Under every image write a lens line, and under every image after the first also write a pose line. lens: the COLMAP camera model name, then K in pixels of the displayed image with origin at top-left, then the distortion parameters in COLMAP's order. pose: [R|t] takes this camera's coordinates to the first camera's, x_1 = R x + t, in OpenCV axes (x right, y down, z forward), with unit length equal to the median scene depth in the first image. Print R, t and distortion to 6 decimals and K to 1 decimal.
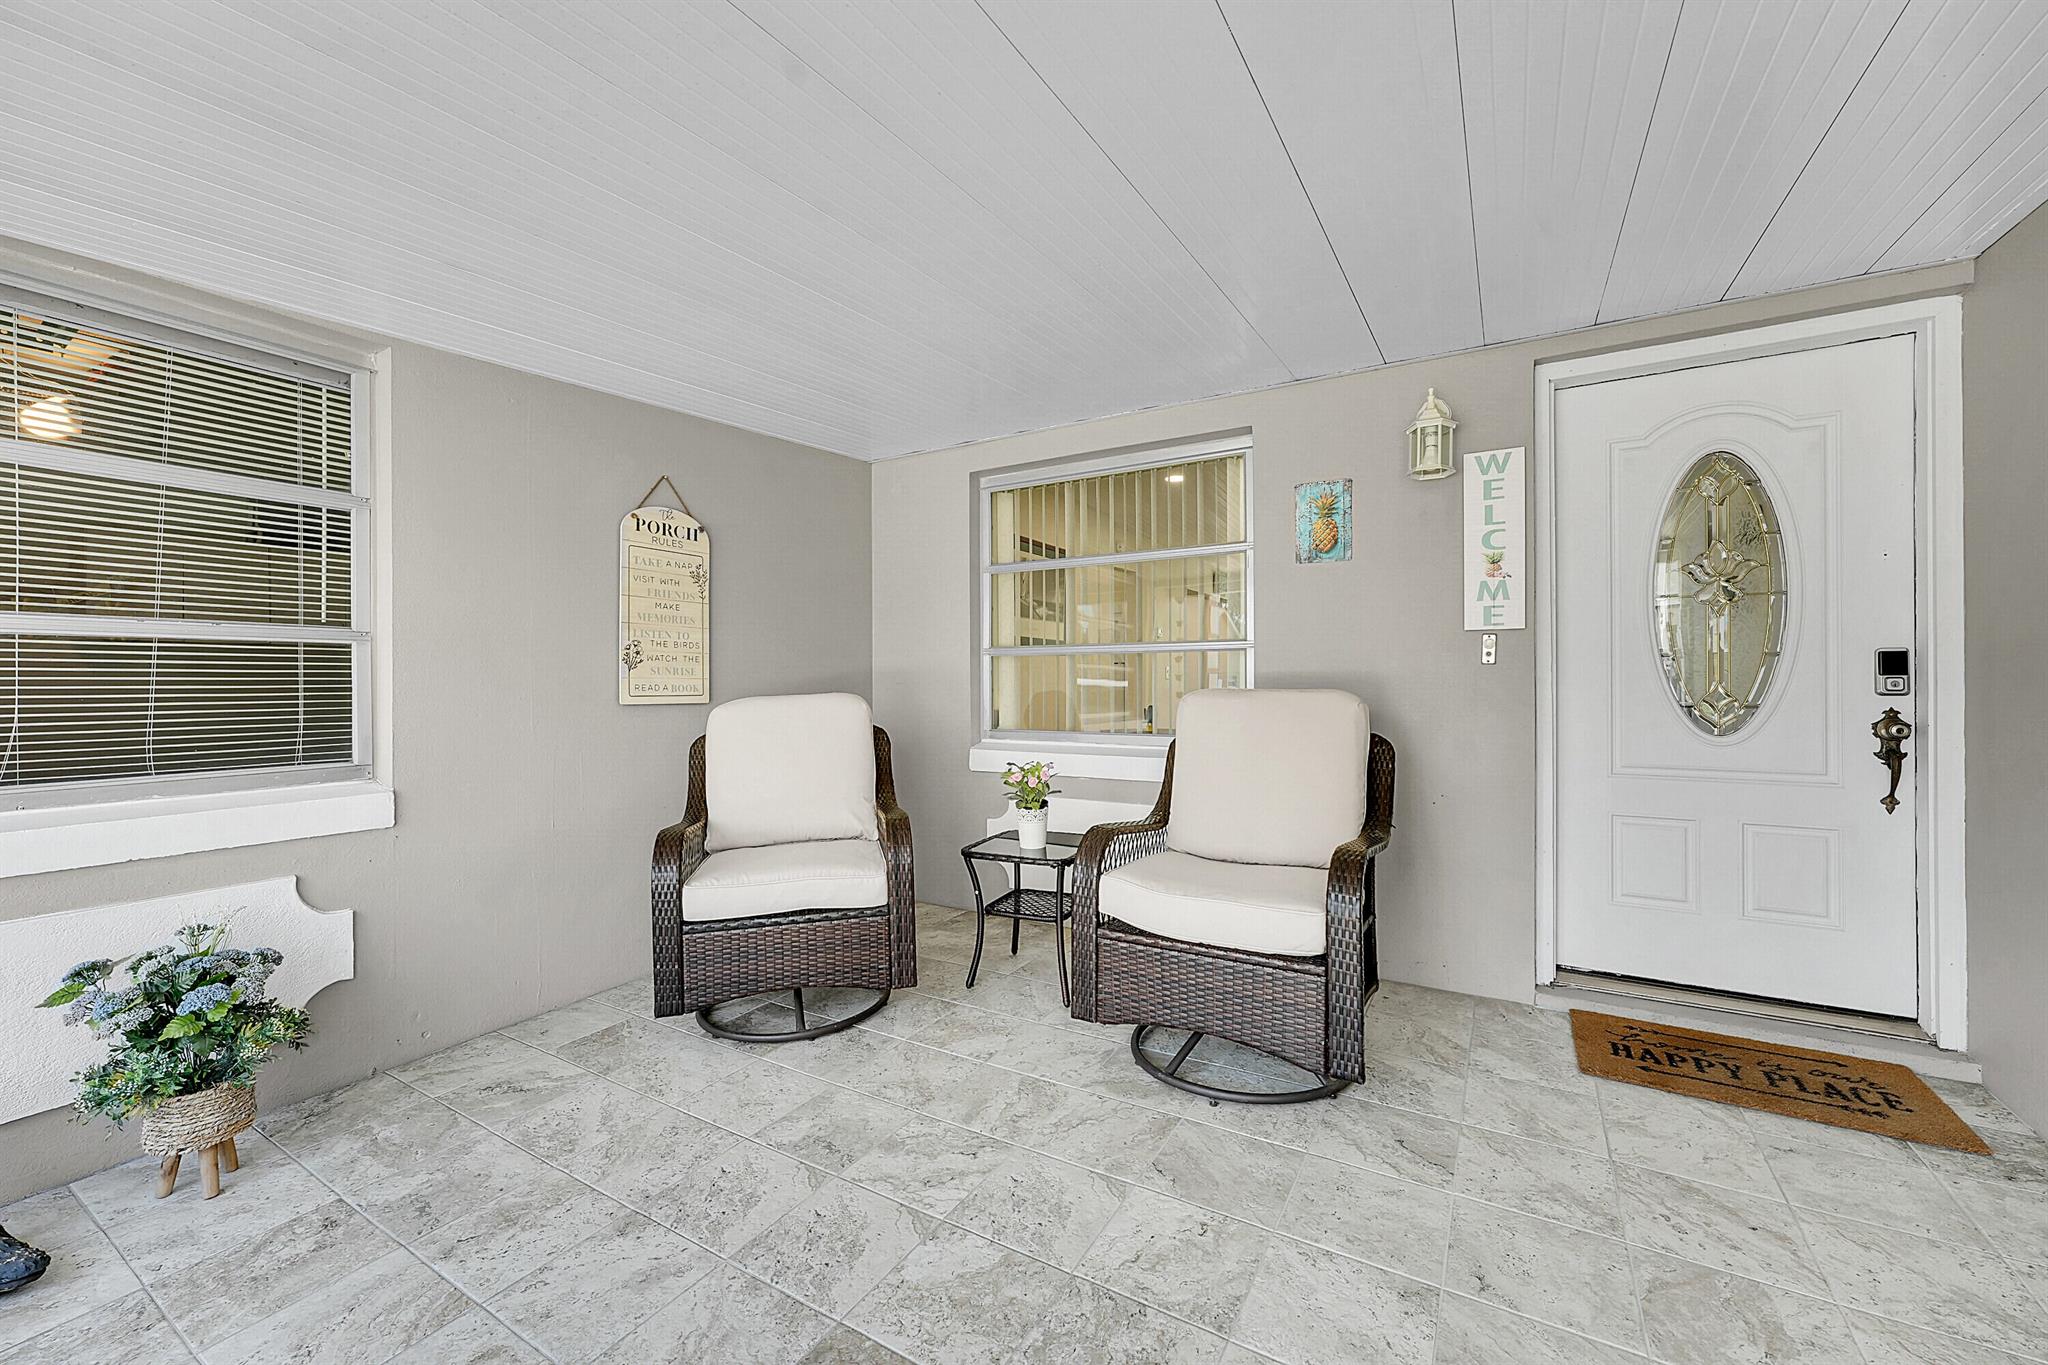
lens RADIAL K [[806.0, 0, 1028.9], [0, 806.0, 683.1], [0, 0, 1]] dist [-0.005875, 0.000135]
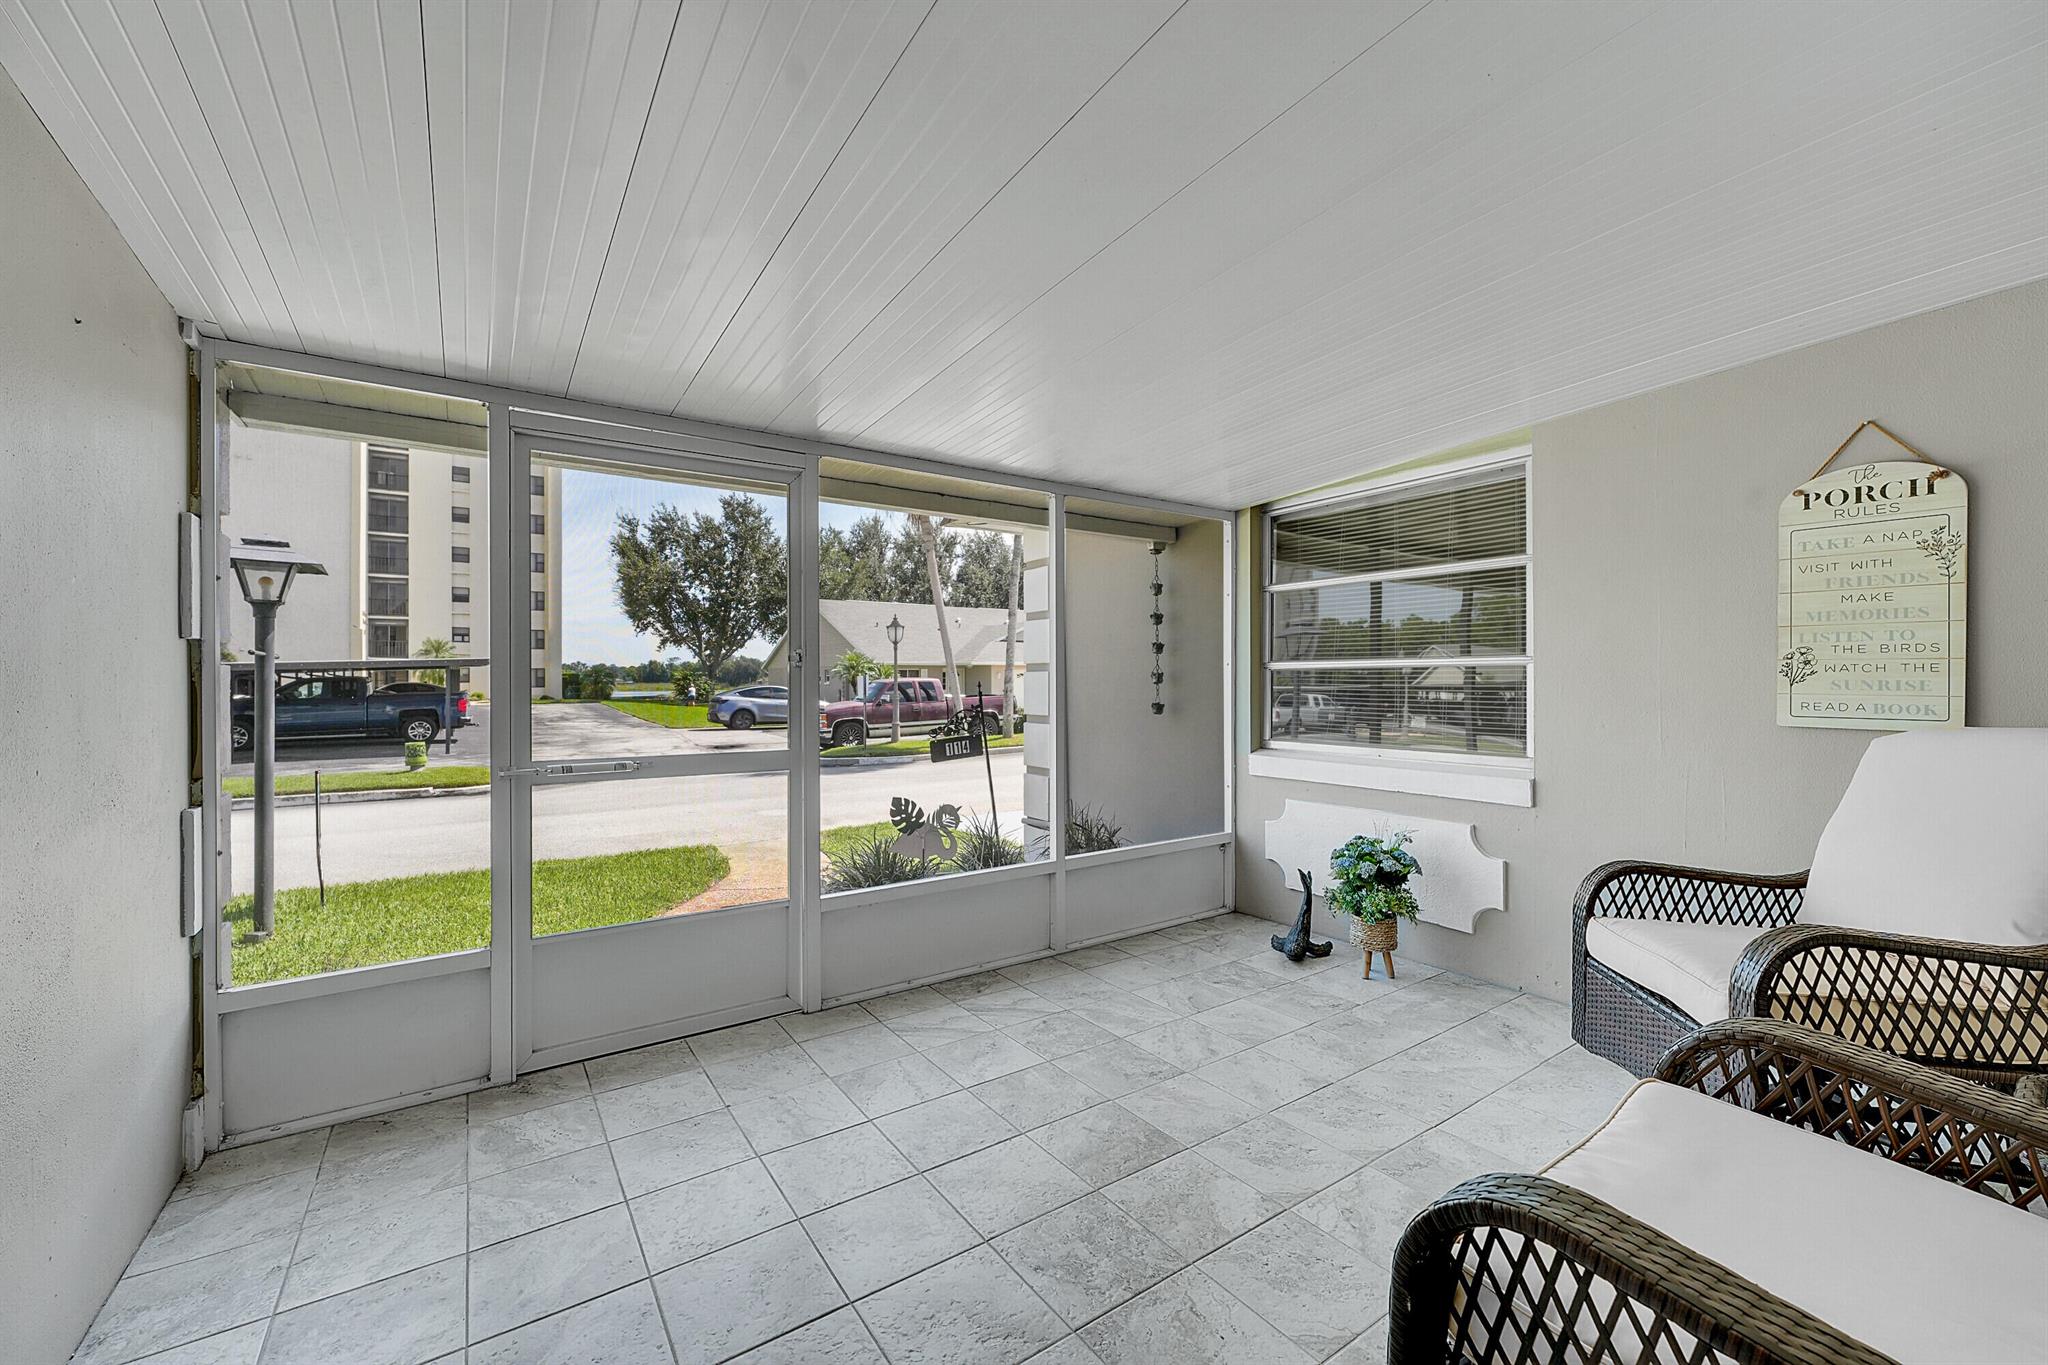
lens RADIAL K [[806.0, 0, 1027.8], [0, 806.0, 684.0], [0, 0, 1]] dist [-0.005875, 0.000135]
pose [[-0.418948, 0.005580, -0.907993, 0.560160], [-0.000842, 0.999978, 0.006533, -0.020789], [0.908010, 0.003501, -0.418934, 0.630980]]
